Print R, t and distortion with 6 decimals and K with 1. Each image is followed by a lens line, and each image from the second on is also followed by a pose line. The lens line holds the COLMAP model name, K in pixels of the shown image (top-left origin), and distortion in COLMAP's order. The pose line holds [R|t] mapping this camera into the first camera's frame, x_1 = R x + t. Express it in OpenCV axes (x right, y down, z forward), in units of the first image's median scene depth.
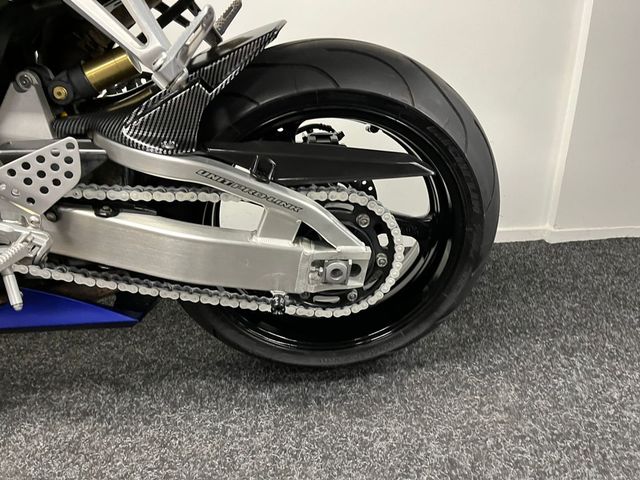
lens RADIAL K [[466.3, 0, 319.3], [0, 466.3, 231.5], [0, 0, 1]] dist [0.042288, -0.000089]
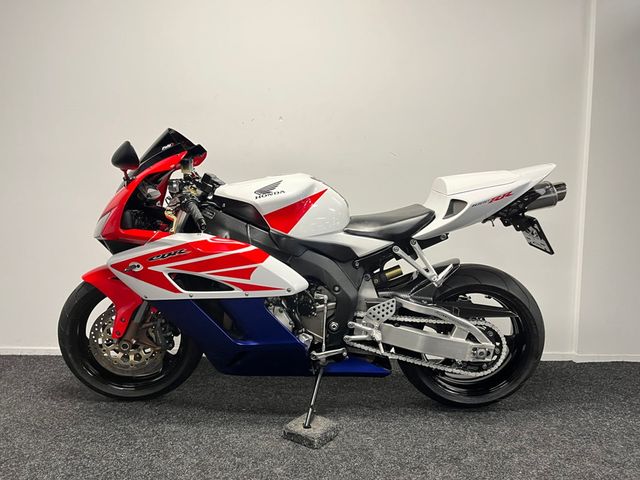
lens RADIAL K [[466.3, 0, 319.3], [0, 466.3, 231.5], [0, 0, 1]] dist [0.042288, -0.000089]
pose [[0.997389, 0.032127, -0.064679, -0.661363], [-0.049421, 0.956687, -0.286894, 0.216339], [0.052661, 0.289341, 0.955776, -1.601379]]
